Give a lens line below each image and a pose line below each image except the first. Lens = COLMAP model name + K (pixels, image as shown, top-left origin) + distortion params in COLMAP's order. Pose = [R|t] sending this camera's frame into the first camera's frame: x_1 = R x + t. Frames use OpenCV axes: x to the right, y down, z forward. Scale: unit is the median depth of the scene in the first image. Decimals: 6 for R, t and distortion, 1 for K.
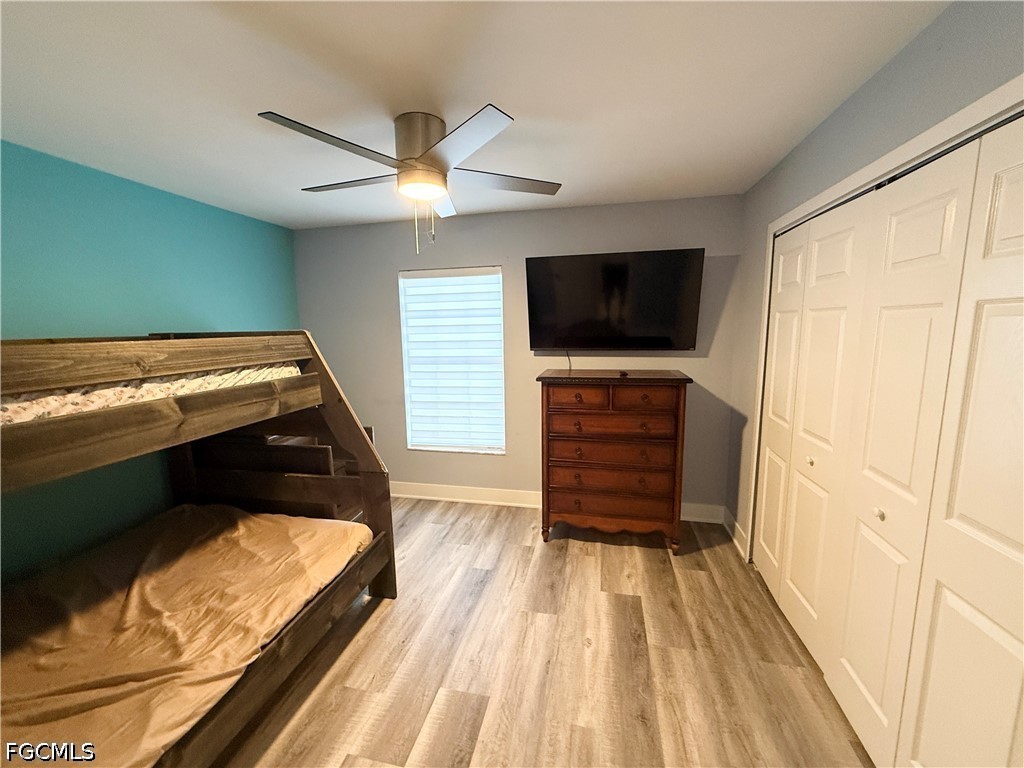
lens RADIAL K [[410.4, 0, 511.8], [0, 410.4, 386.4], [0, 0, 1]] dist [0.002790, 0.000684]
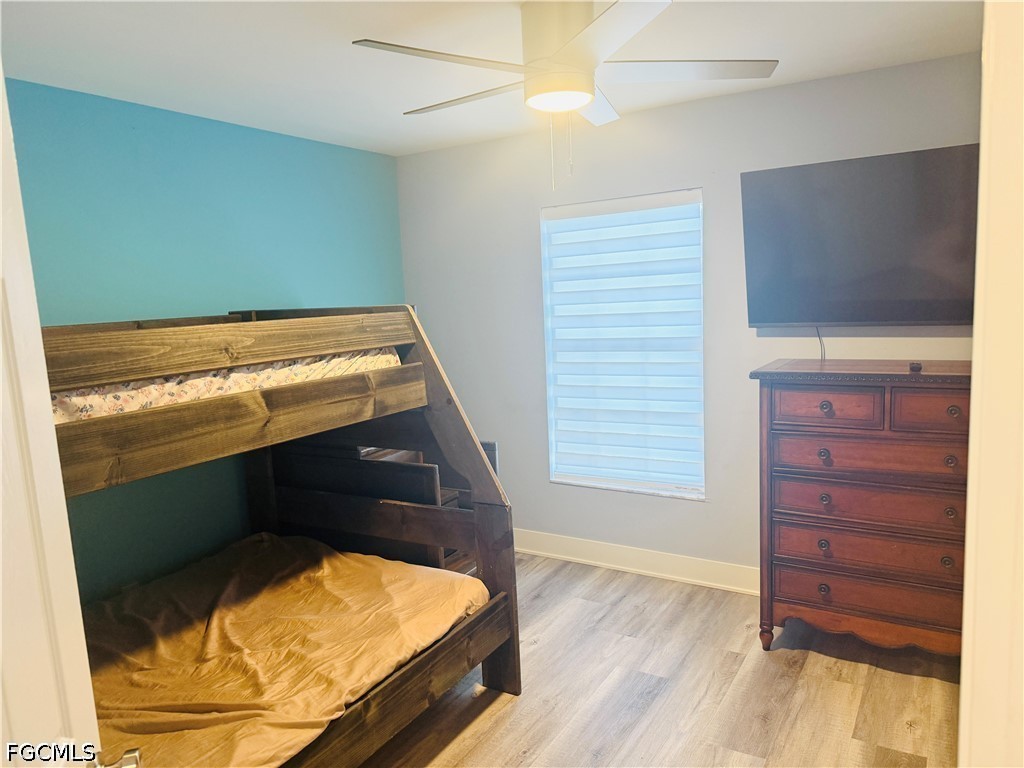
lens RADIAL K [[712.9, 0, 514.4], [0, 712.9, 387.7], [0, 0, 1]] dist [0.122937, -0.177621]
pose [[0.946146, 0.016475, -0.323322, 0.099301], [-0.017287, 0.999851, 0.000360, 0.008466], [0.323280, 0.005249, 0.946289, -0.156037]]
